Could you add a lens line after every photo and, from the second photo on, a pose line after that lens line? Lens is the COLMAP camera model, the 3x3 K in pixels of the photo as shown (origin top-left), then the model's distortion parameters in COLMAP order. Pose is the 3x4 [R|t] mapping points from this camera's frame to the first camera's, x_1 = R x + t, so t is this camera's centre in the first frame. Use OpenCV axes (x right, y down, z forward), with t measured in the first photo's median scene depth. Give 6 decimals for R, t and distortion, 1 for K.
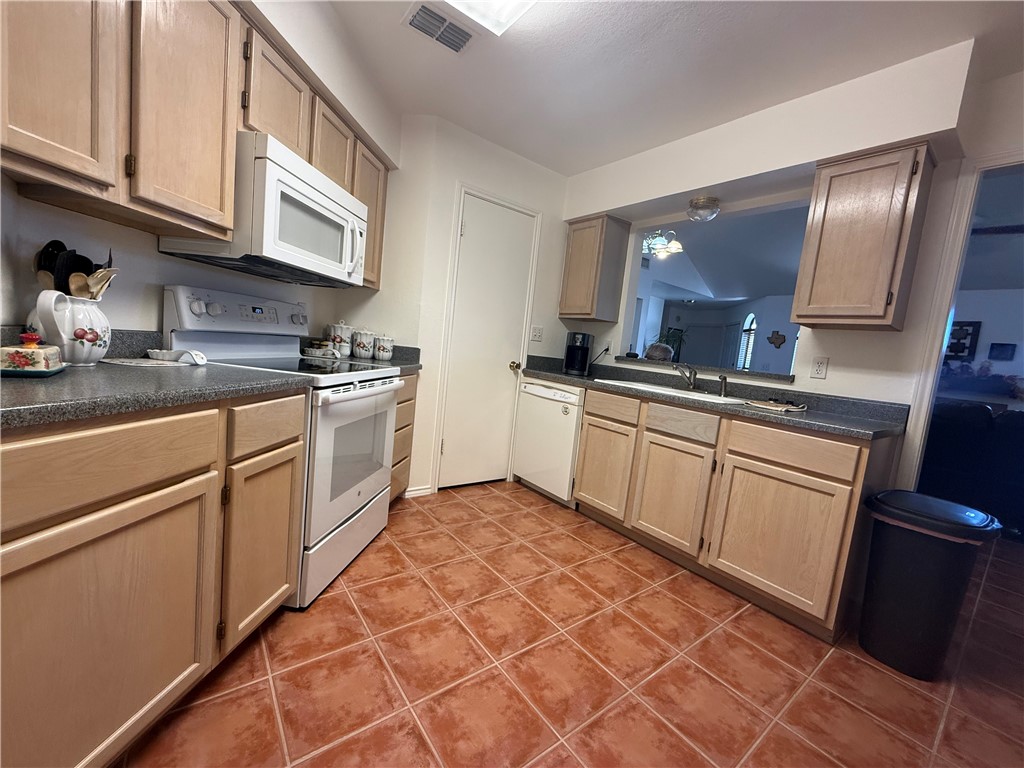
lens RADIAL K [[408.3, 0, 512.0], [0, 408.3, 384.0], [0, 0, 1]] dist [0.000285, 0.000056]
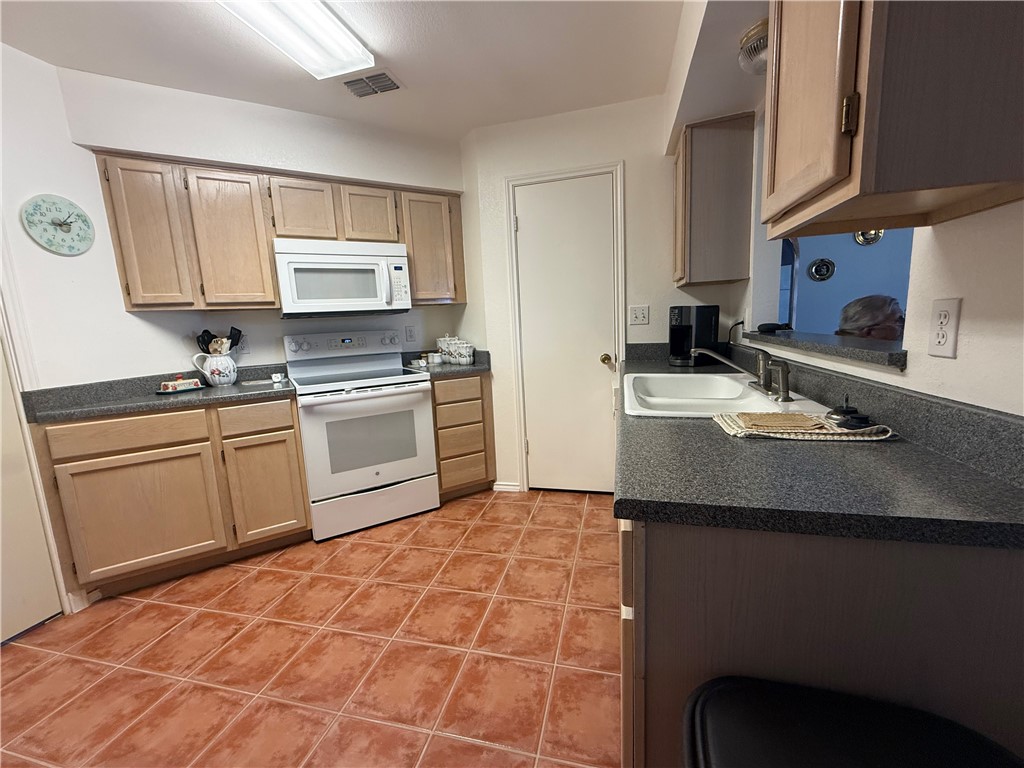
lens RADIAL K [[421.9, 0, 512.0], [0, 421.9, 384.0], [0, 0, 1]] dist [-0.001401, -0.000103]
pose [[0.603613, -0.019637, -0.797036, 0.931267], [0.036741, 0.999320, 0.003203, -0.005248], [0.796431, -0.031217, 0.603924, 0.522063]]
